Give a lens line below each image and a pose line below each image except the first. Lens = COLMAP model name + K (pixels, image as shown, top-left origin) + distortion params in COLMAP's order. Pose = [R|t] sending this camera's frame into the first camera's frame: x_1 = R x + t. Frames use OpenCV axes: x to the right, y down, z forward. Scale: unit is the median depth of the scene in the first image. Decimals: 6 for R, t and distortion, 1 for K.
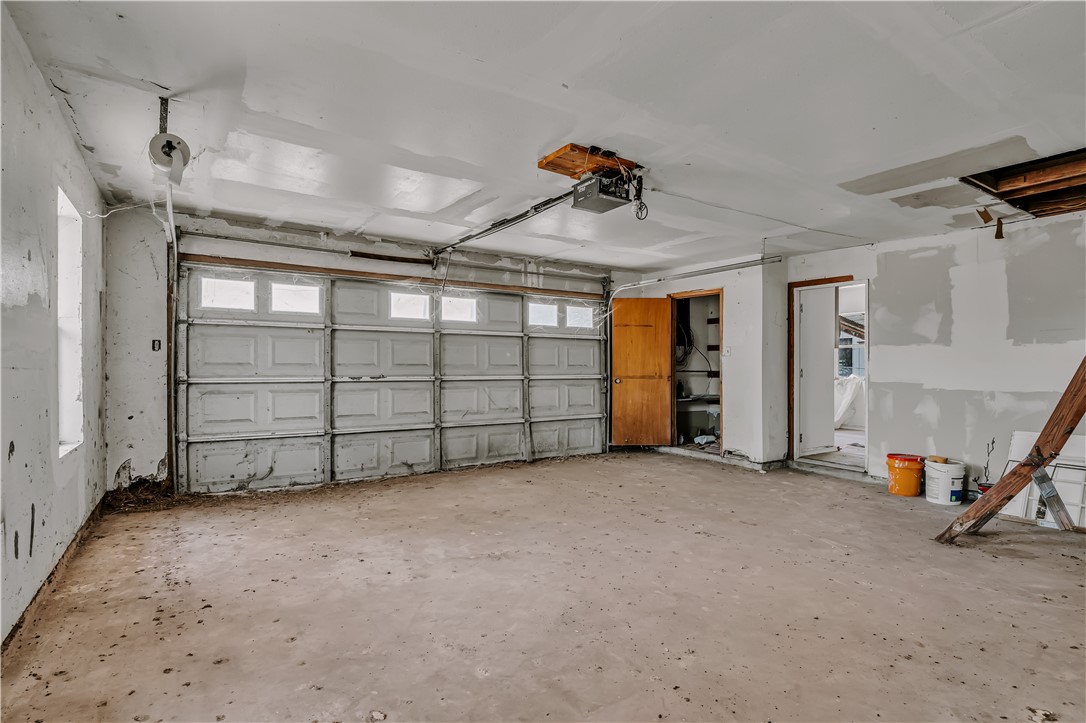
lens RADIAL K [[548.6, 0, 546.0], [0, 548.6, 362.8], [0, 0, 1]] dist [-0.006424, -0.000673]
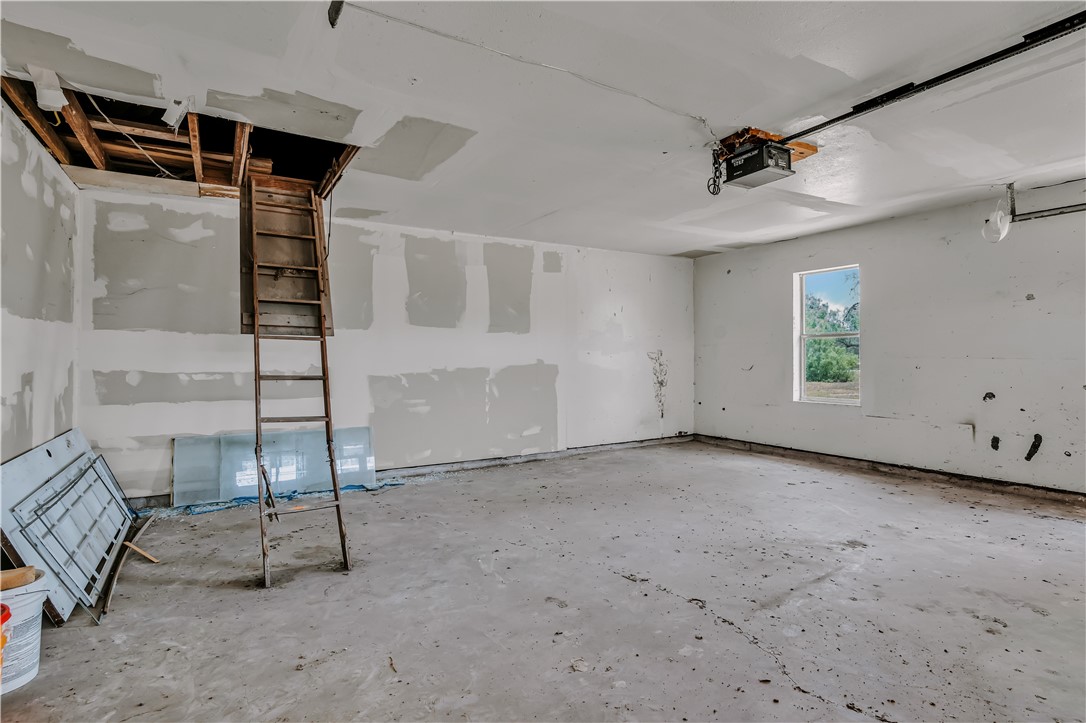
lens RADIAL K [[548.6, 0, 539.8], [0, 548.6, 359.0], [0, 0, 1]] dist [-0.006424, -0.000673]
pose [[-0.998831, -0.005958, 0.047962, 0.426335], [-0.006215, 0.999967, -0.005215, 0.016503], [-0.047930, -0.005507, -0.998836, 1.942868]]
